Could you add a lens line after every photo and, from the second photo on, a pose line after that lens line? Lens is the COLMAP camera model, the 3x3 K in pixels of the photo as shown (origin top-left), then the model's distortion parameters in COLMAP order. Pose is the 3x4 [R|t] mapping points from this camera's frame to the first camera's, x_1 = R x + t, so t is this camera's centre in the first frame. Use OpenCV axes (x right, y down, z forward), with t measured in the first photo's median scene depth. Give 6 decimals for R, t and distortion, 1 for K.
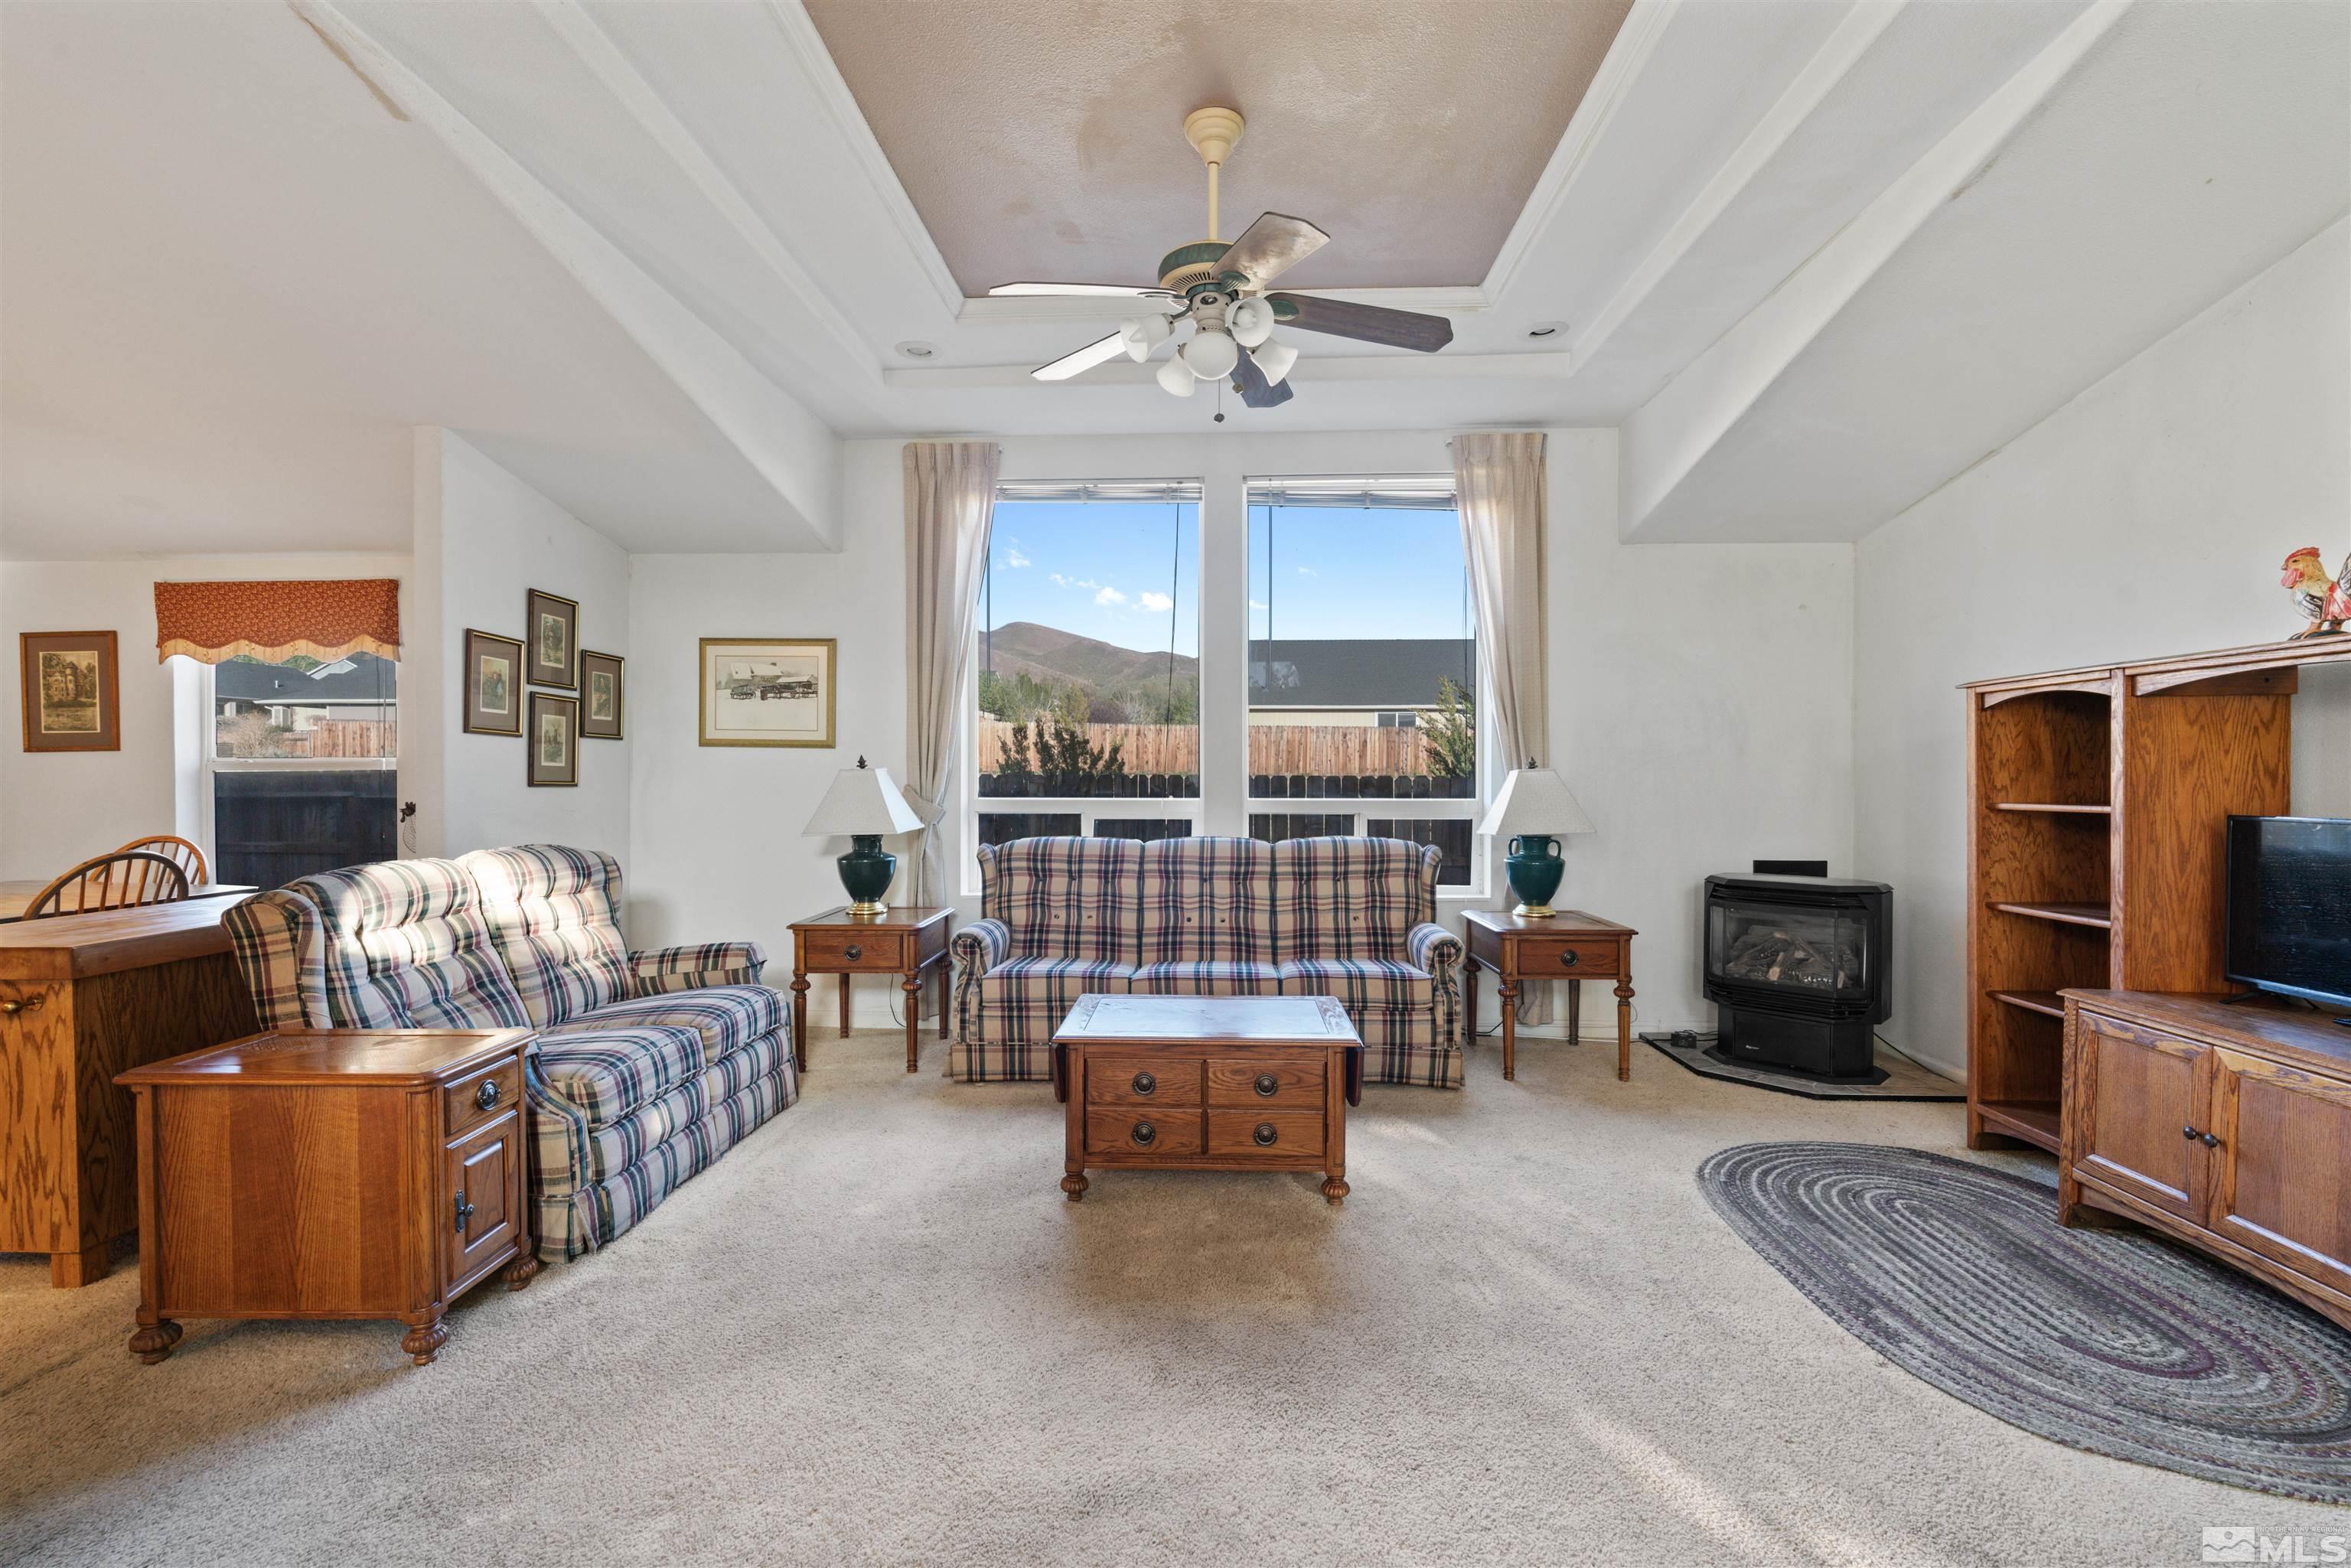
lens RADIAL K [[1063.3, 0, 1178.3], [0, 1063.3, 788.2], [0, 0, 1]] dist [-0.004043, 0.001046]
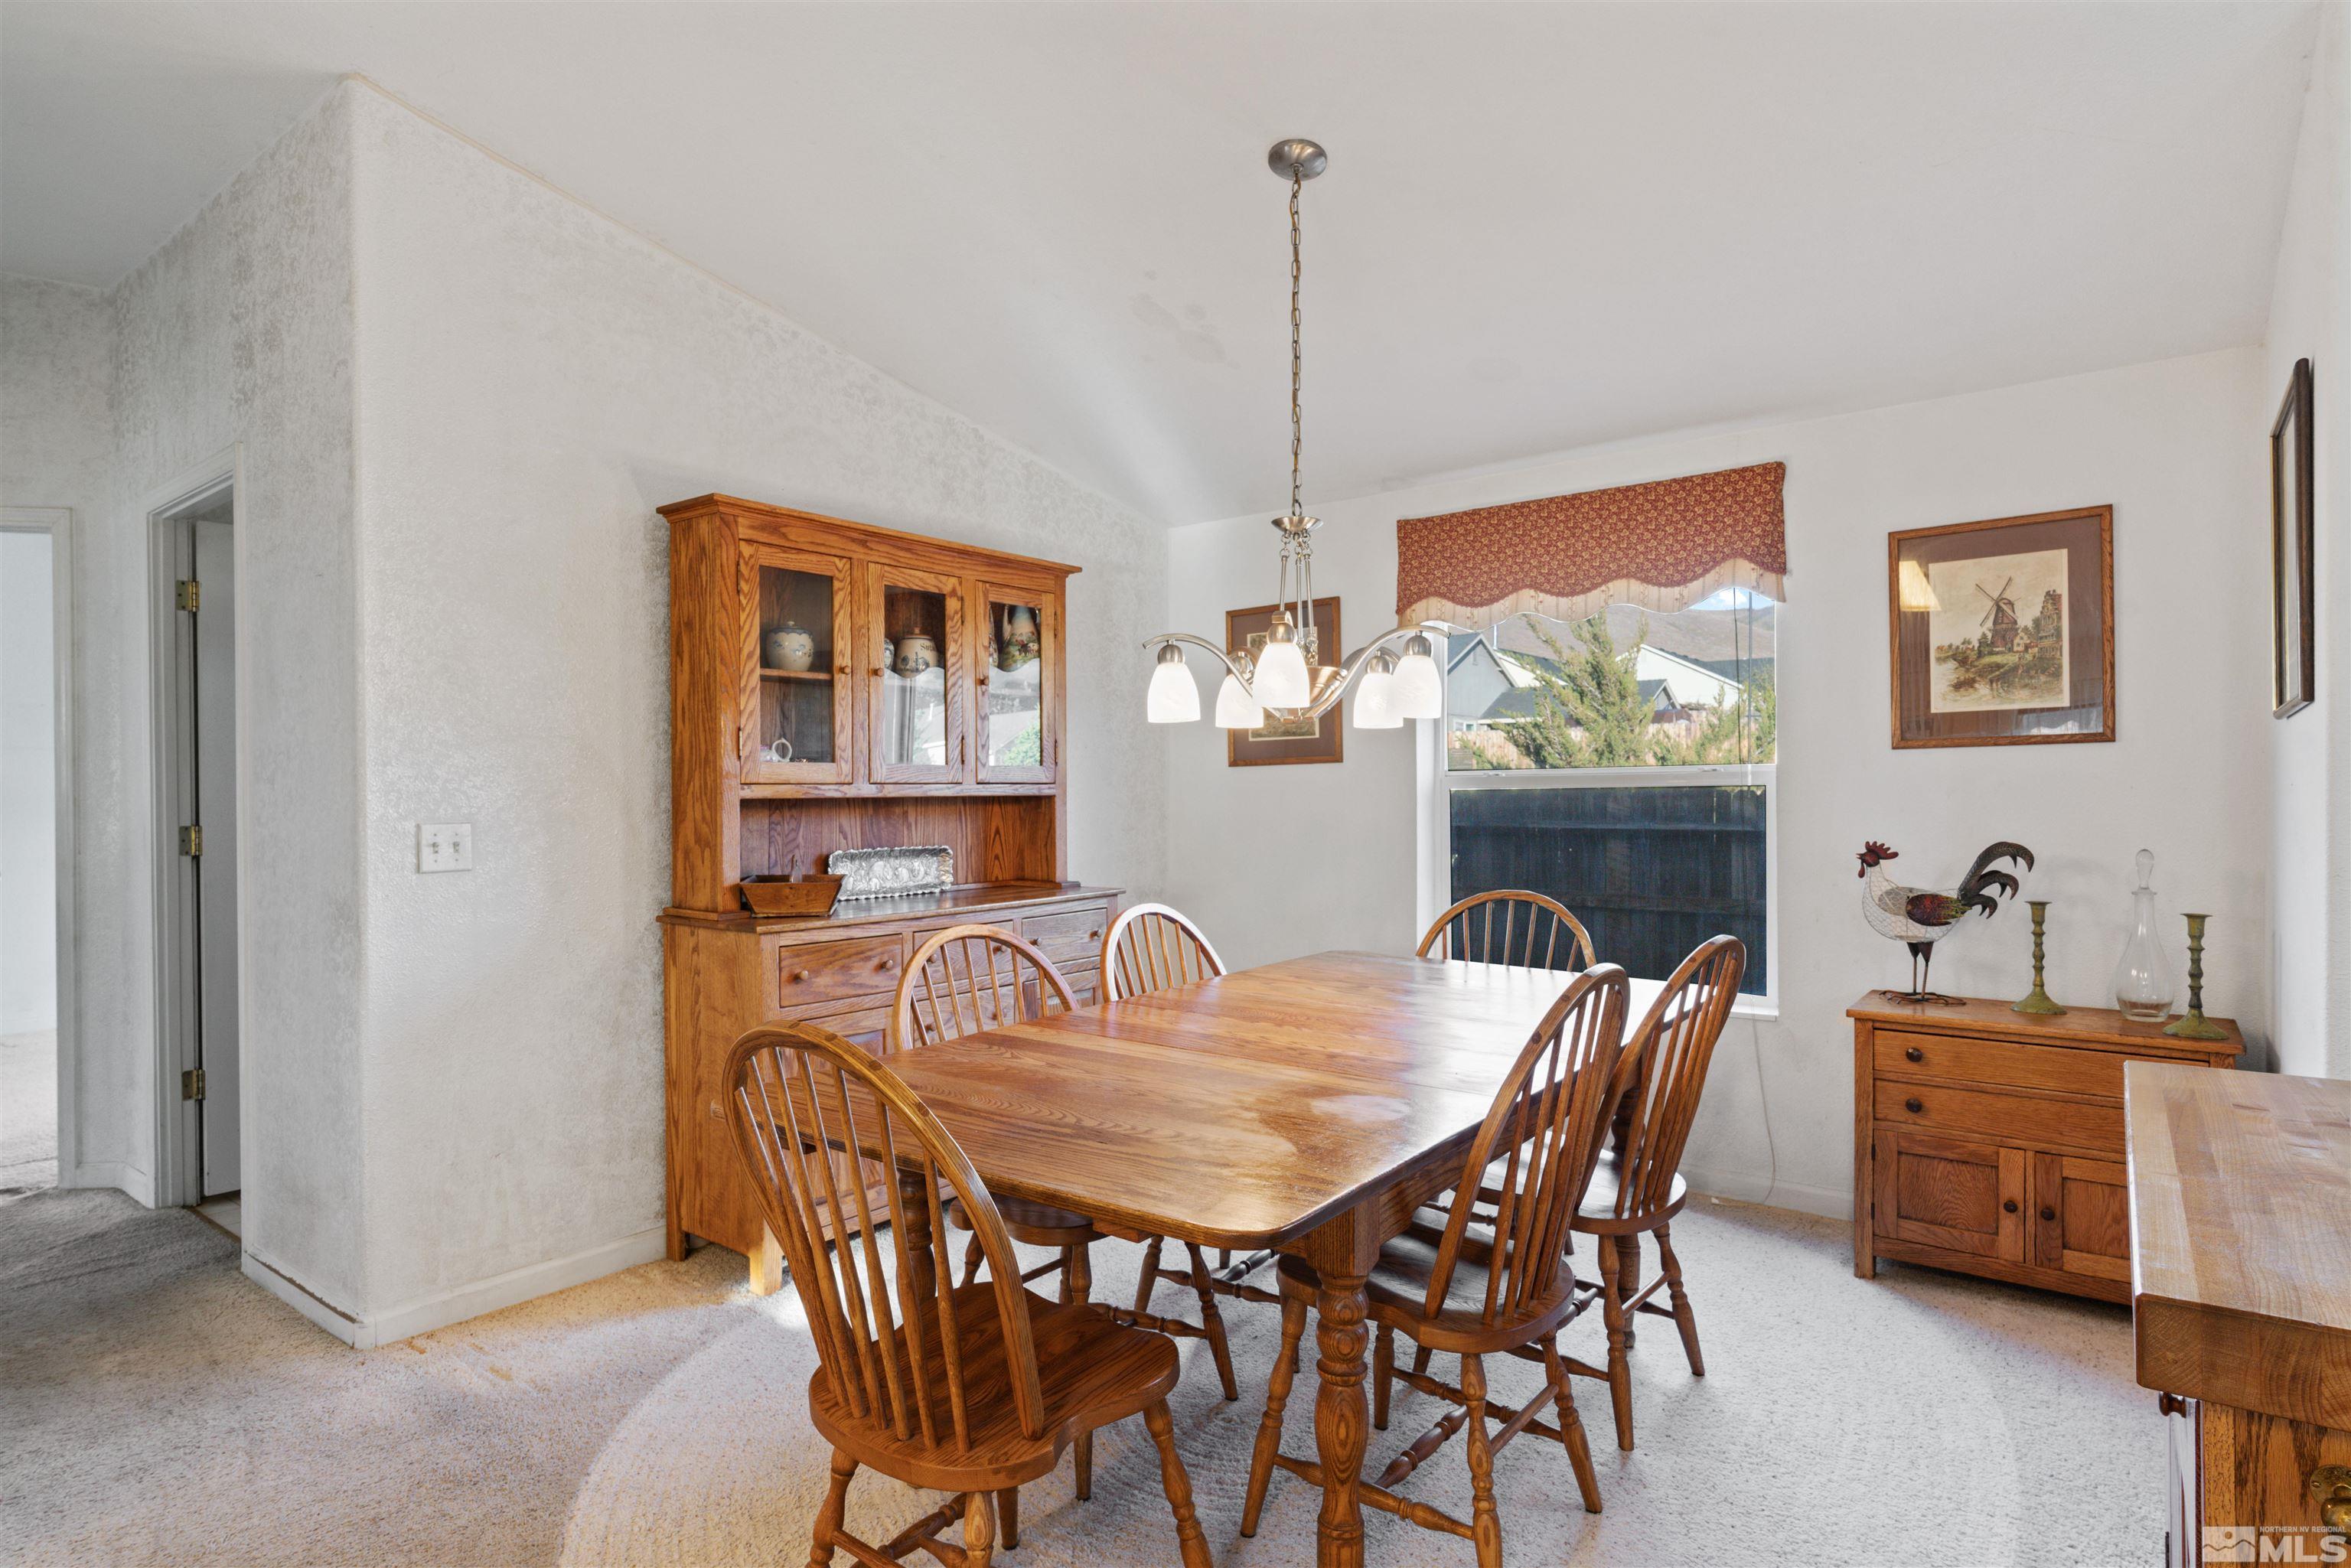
lens RADIAL K [[1238.6, 0, 1173.8], [0, 1238.6, 788.8], [0, 0, 1]] dist [-0.000381, 0.000013]
pose [[0.819682, -0.008195, -0.572760, -0.620308], [0.000748, 0.999912, -0.013237, -0.006516], [0.572818, 0.010422, 0.819616, 0.246973]]
